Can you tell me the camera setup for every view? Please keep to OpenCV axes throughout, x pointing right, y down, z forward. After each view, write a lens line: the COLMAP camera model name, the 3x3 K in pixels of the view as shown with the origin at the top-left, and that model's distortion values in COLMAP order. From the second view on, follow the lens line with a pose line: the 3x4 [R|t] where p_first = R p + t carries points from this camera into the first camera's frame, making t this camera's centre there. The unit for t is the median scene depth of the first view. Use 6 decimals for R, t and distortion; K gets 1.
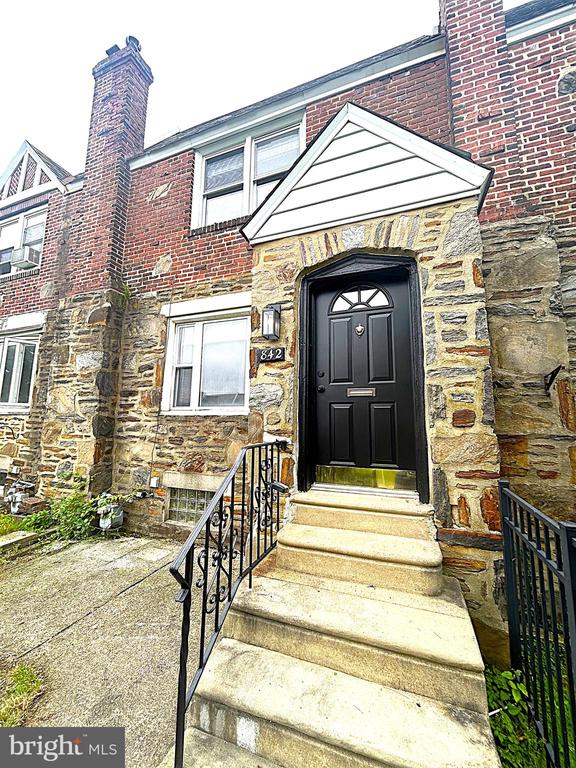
lens RADIAL K [[315.1, 0, 287.4], [0, 315.1, 383.8], [0, 0, 1]] dist [-0.004334, 0.000819]
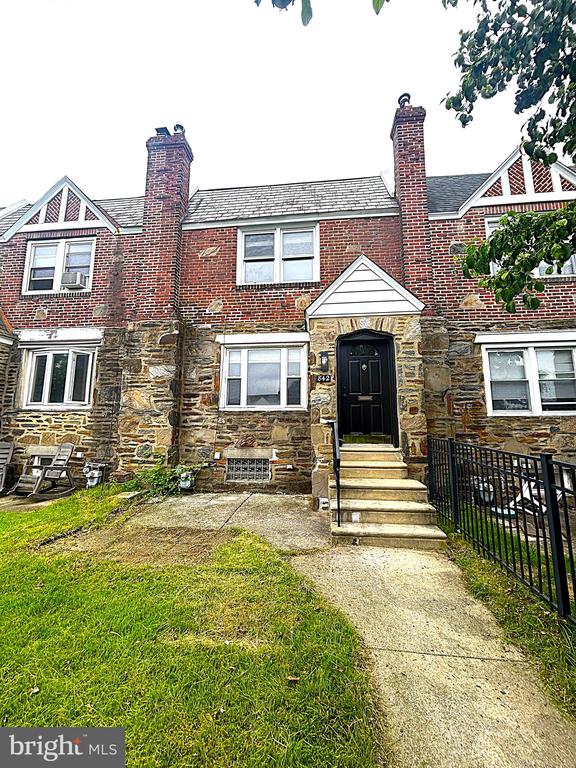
lens RADIAL K [[315.1, 0, 289.5], [0, 315.1, 383.9], [0, 0, 1]] dist [-0.004334, 0.000819]
pose [[0.967245, 0.023118, 0.252791, -0.476445], [-0.022988, 0.999730, -0.003469, -0.030033], [-0.252803, -0.002456, 0.967515, -0.531005]]
